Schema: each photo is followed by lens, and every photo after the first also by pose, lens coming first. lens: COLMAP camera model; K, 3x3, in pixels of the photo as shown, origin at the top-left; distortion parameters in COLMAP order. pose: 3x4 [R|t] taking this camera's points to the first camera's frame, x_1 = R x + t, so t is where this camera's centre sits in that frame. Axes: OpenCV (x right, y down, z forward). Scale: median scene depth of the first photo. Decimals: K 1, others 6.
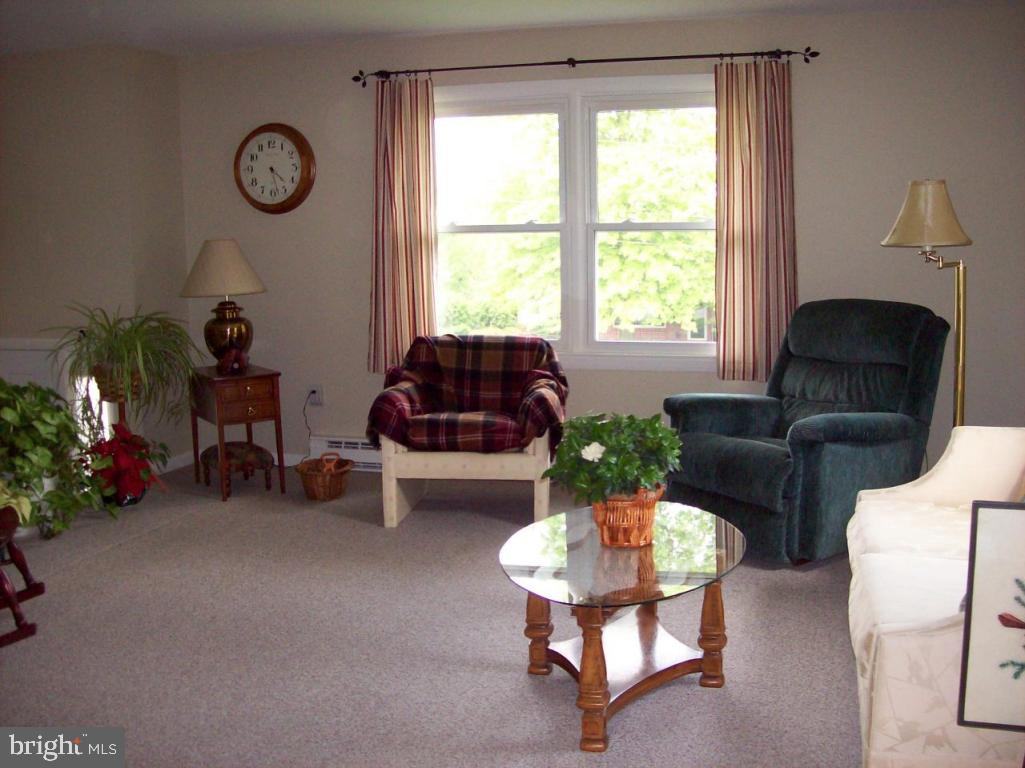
lens RADIAL K [[1114.1, 0, 512.5], [0, 1114.1, 384.0], [0, 0, 1]] dist [-0.161091, 0.131447]
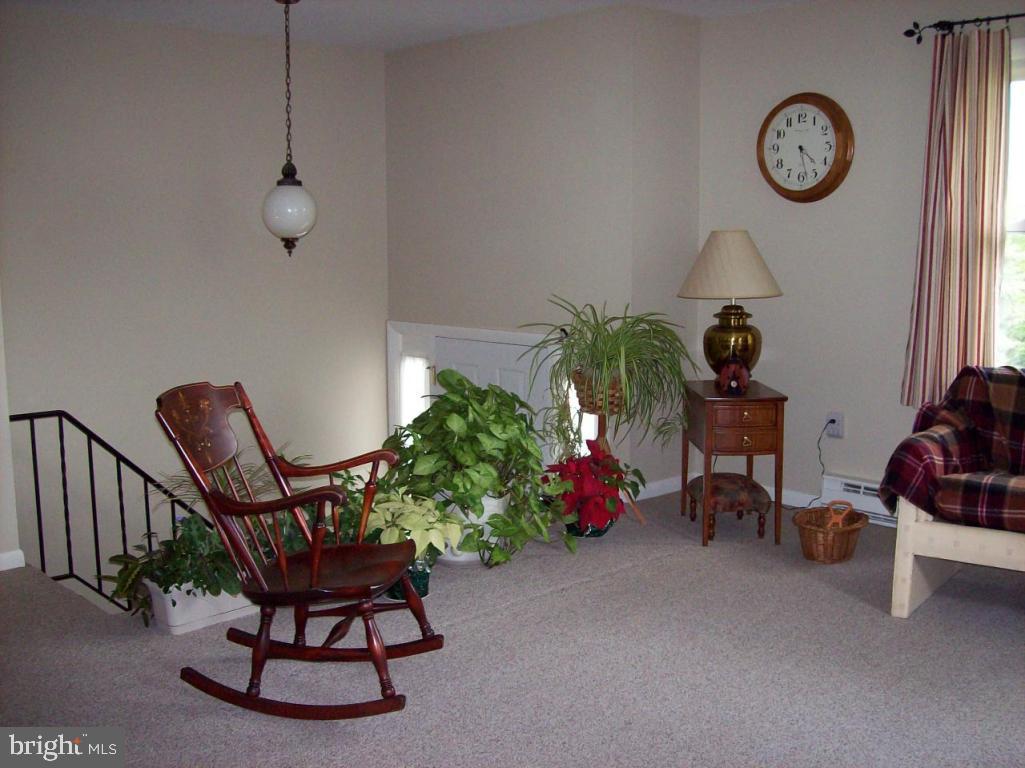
lens RADIAL K [[1114.1, 0, 512.5], [0, 1114.1, 384.0], [0, 0, 1]] dist [-0.161091, 0.131447]
pose [[0.871563, 0.083154, -0.483181, 0.005072], [-0.081030, 0.996390, 0.025314, -0.023997], [0.483542, 0.017089, 0.875154, 0.193414]]
